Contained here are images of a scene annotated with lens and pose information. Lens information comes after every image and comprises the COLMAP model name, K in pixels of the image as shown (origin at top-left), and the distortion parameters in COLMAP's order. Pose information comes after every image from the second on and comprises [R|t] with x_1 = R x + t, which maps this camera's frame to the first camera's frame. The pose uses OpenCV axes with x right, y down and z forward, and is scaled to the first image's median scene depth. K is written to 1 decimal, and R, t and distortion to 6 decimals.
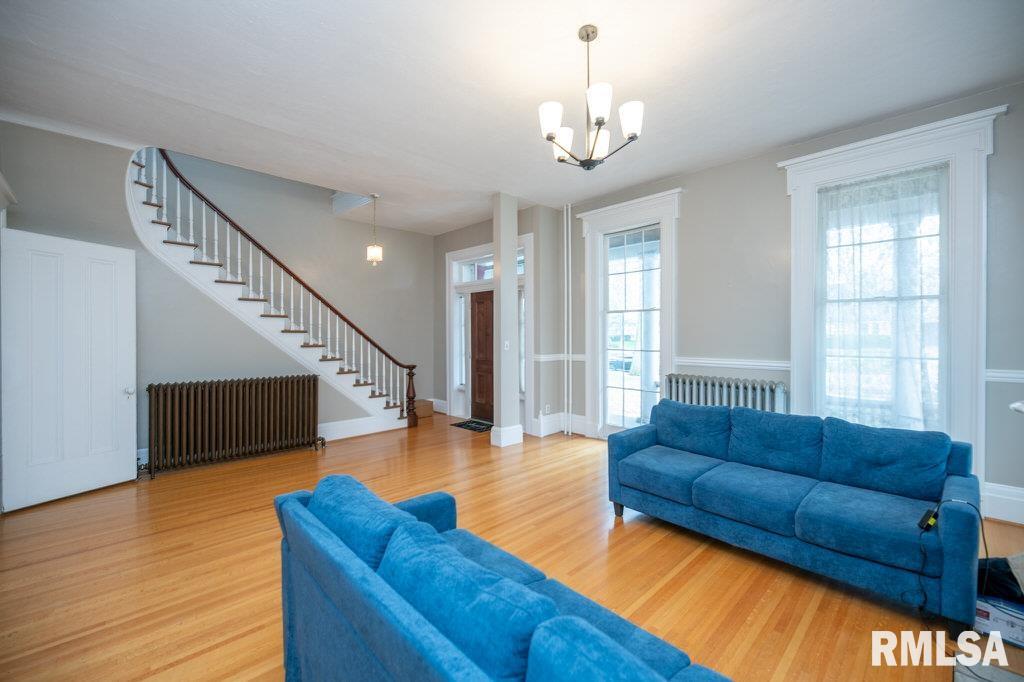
lens RADIAL K [[419.5, 0, 511.2], [0, 419.5, 336.2], [0, 0, 1]] dist [-0.003639, -0.000036]
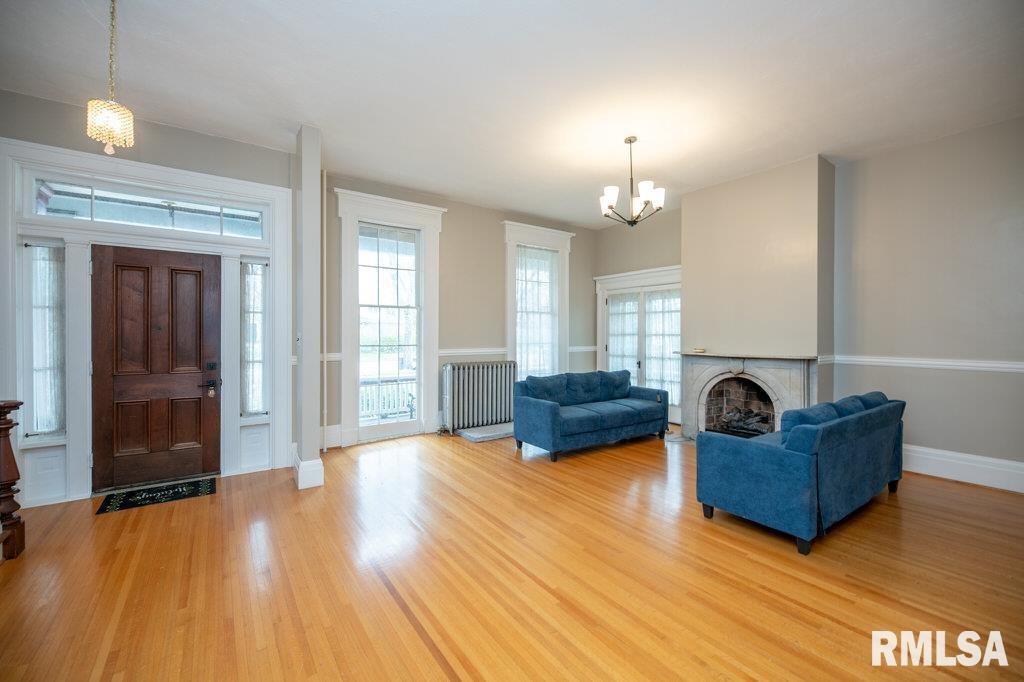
lens RADIAL K [[419.5, 0, 511.0], [0, 419.5, 337.0], [0, 0, 1]] dist [-0.003639, -0.000036]
pose [[0.146587, -0.010334, 0.989144, -0.777876], [-0.000401, 0.999945, 0.010506, 0.002209], [-0.989198, -0.001936, 0.146575, 0.648214]]
